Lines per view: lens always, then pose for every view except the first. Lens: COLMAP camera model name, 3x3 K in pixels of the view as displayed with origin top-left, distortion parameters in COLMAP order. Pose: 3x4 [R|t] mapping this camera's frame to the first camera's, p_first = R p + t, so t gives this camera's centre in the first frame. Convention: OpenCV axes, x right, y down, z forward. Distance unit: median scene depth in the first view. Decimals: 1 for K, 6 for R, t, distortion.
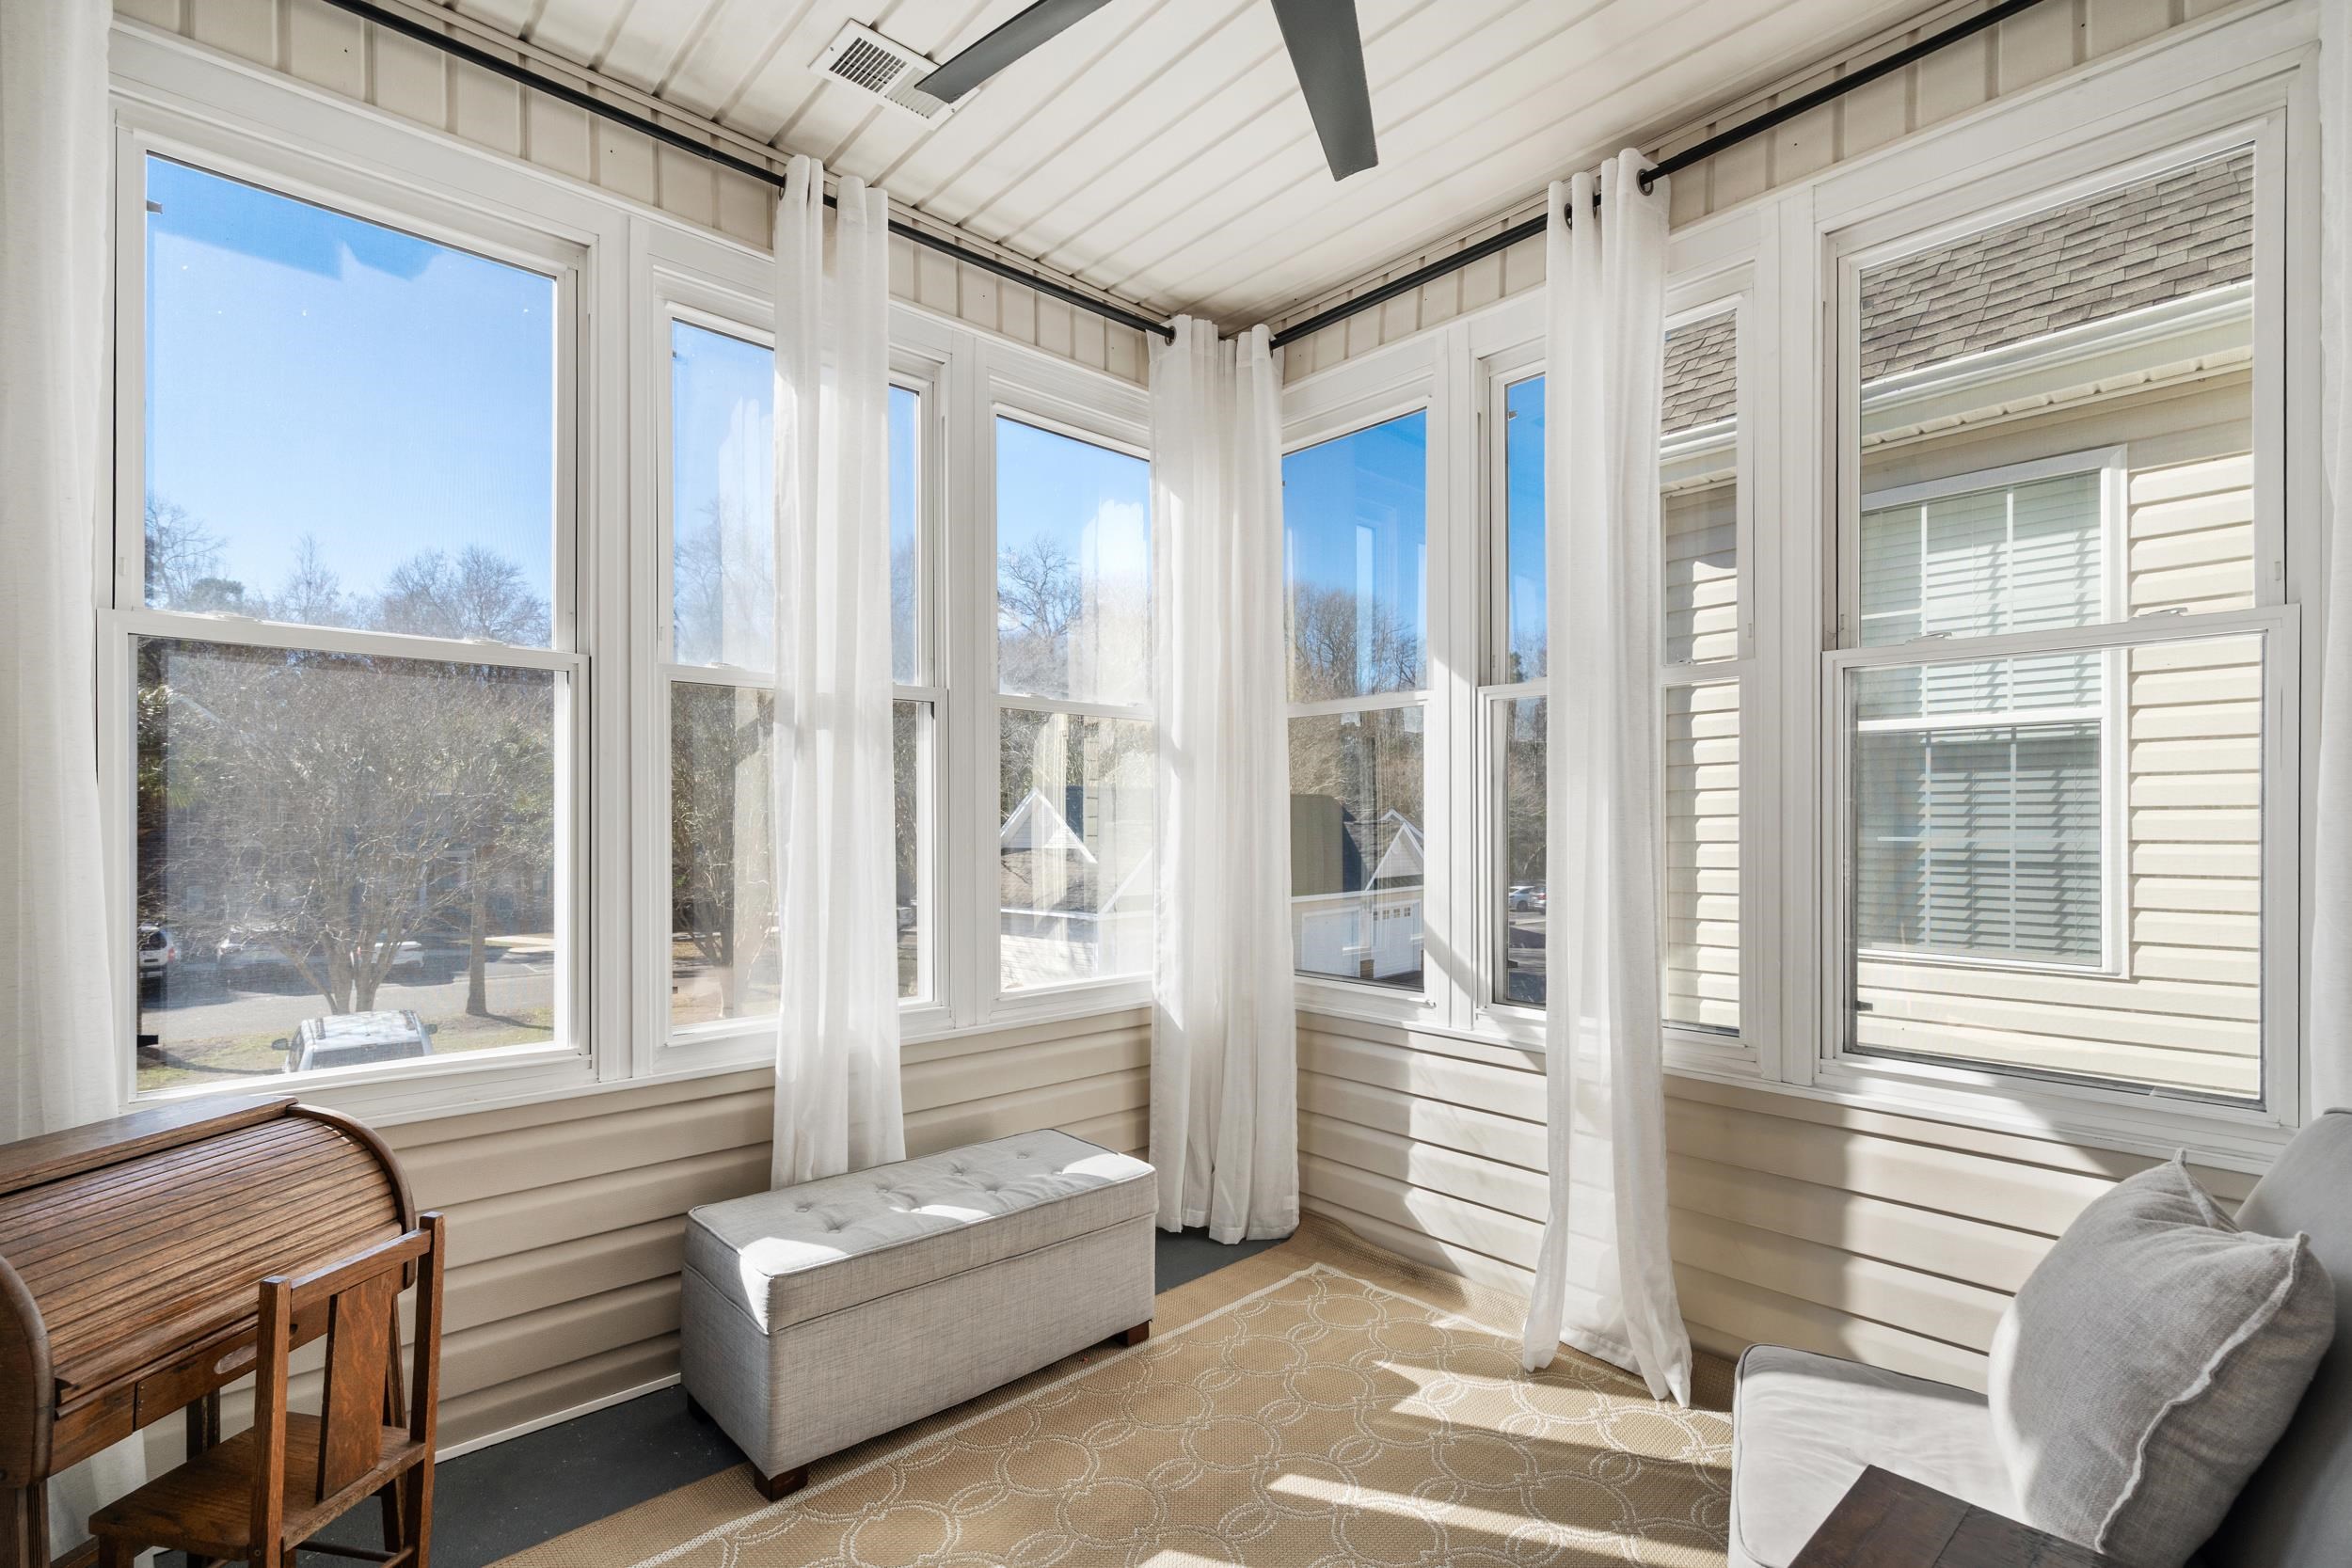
lens RADIAL K [[1071.6, 0, 1171.5], [0, 1071.6, 826.2], [0, 0, 1]] dist [0.000848, 0.000290]
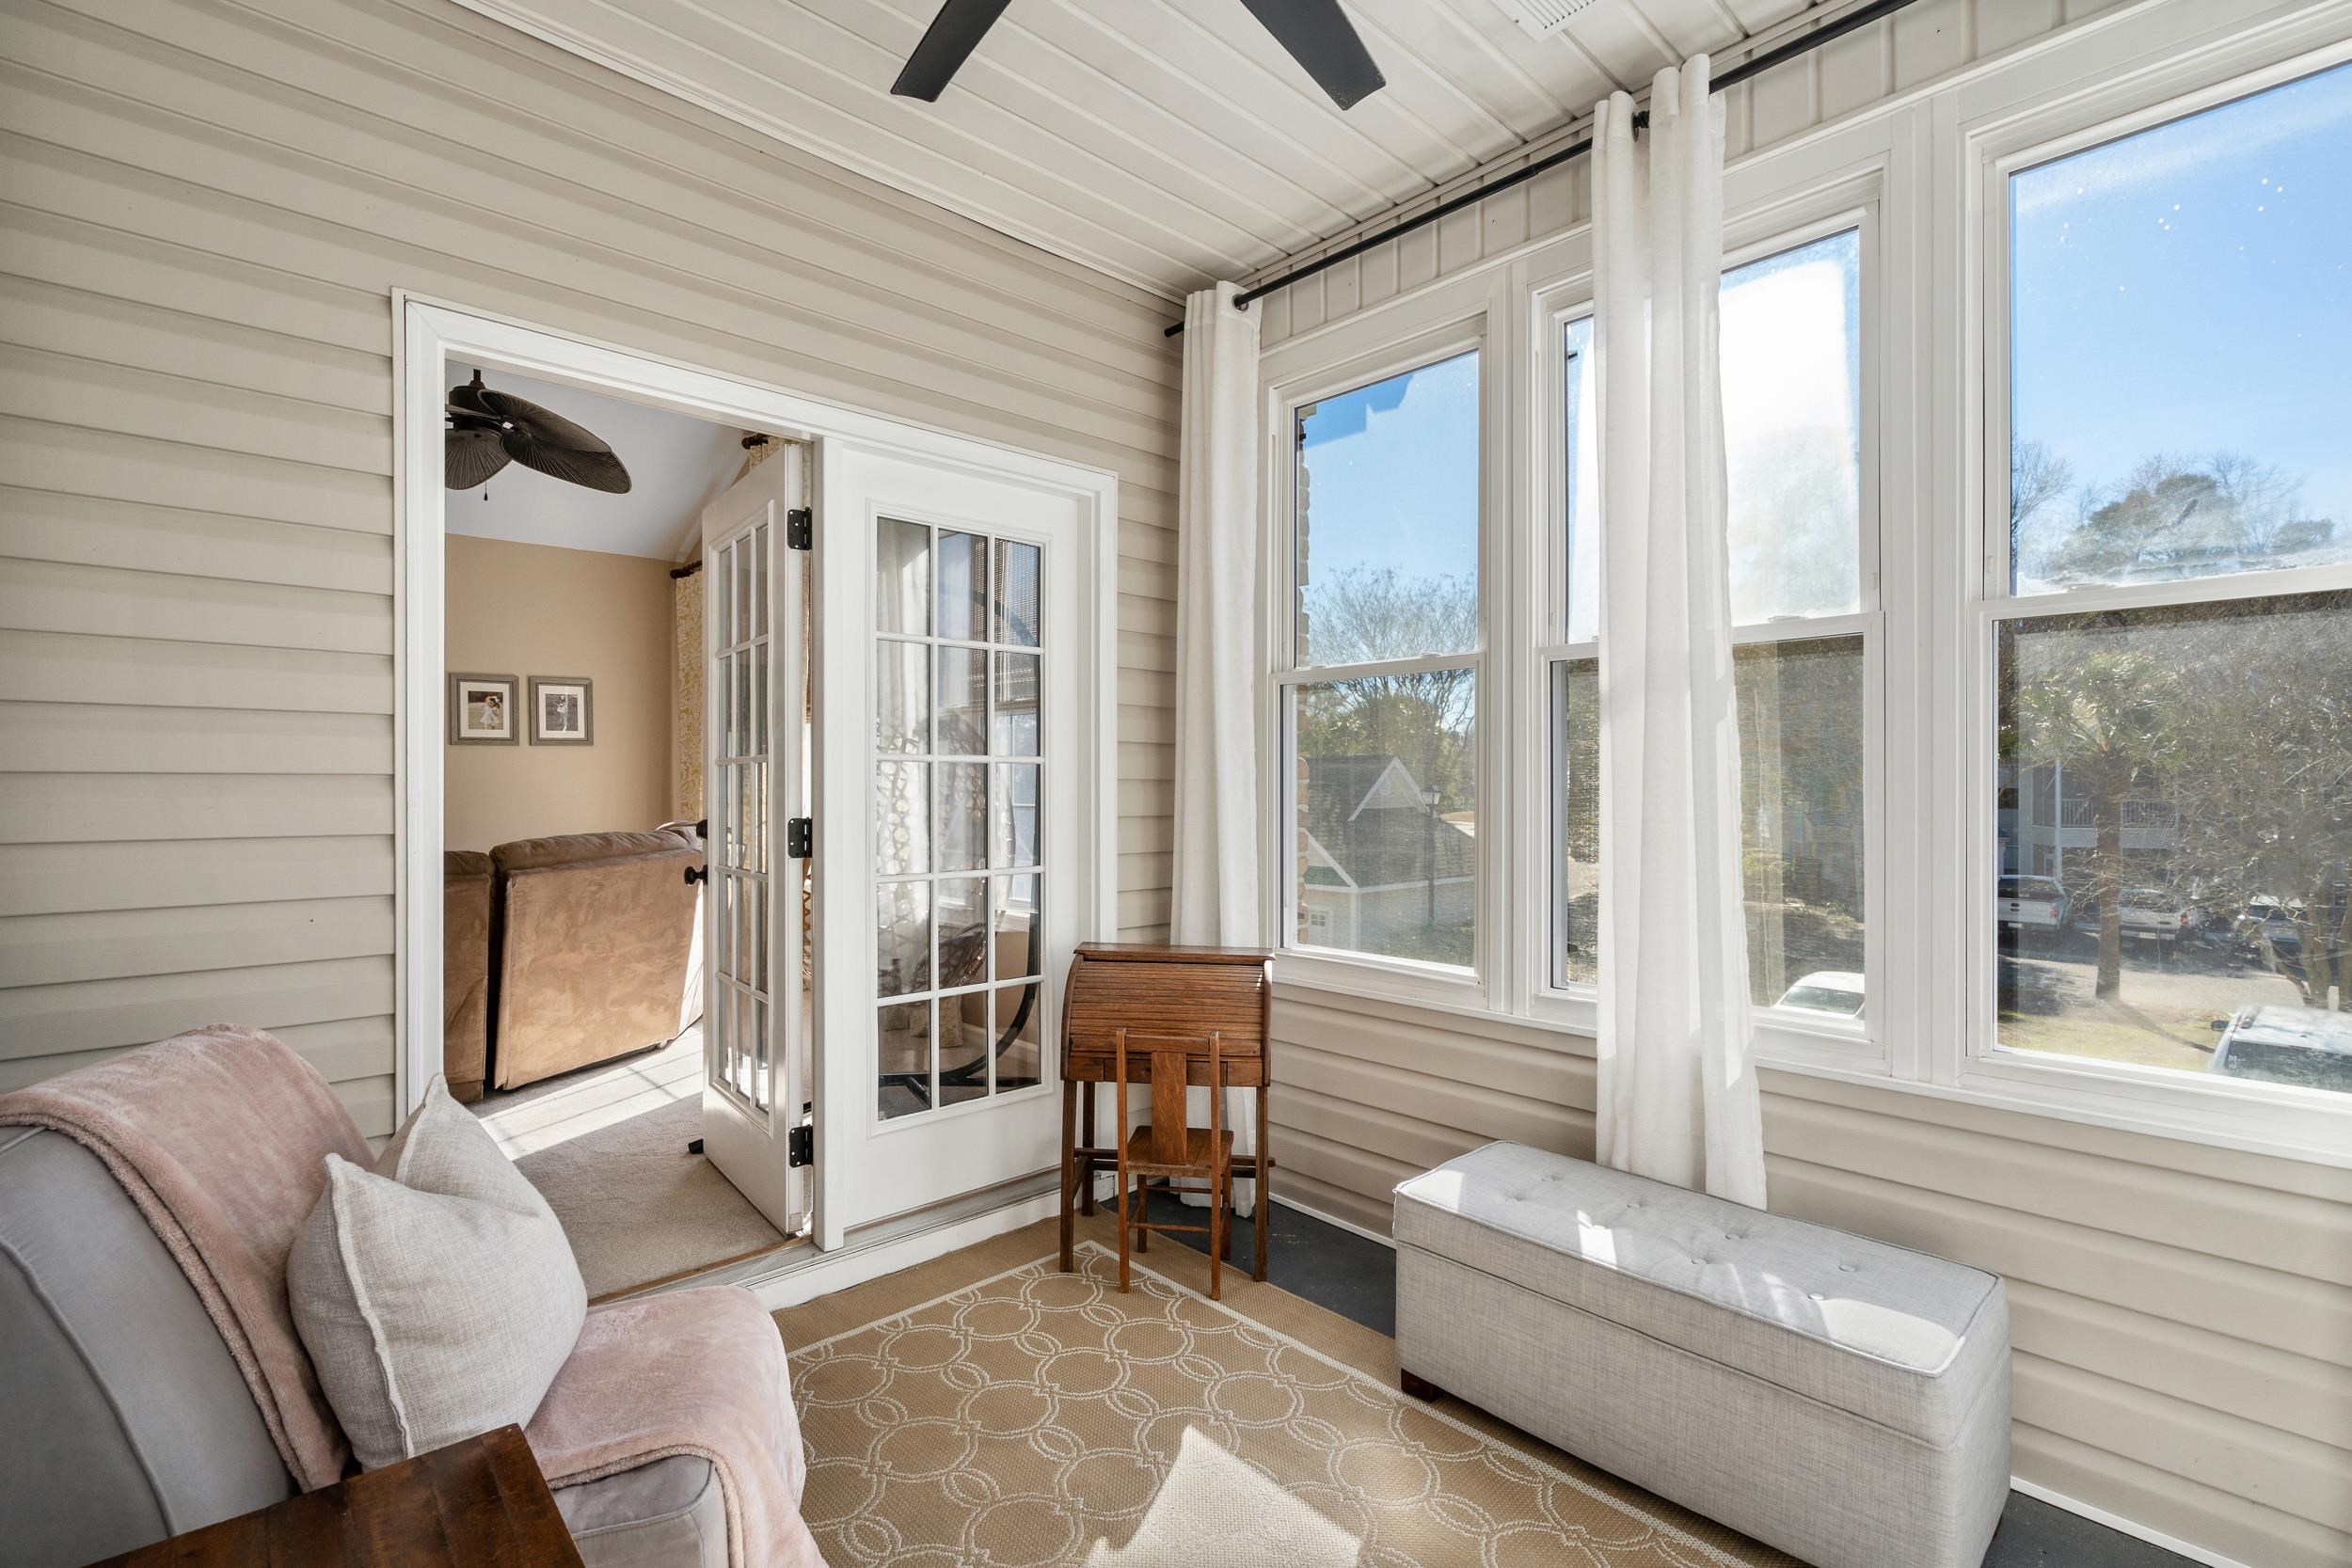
lens RADIAL K [[1078.6, 0, 1178.3], [0, 1078.6, 789.3], [0, 0, 1]] dist [-0.001164, 0.000840]
pose [[0.009483, 0.003267, -0.999950, 0.626523], [-0.003775, 0.999988, 0.003231, -0.008119], [0.999948, 0.003744, 0.009495, 0.612886]]
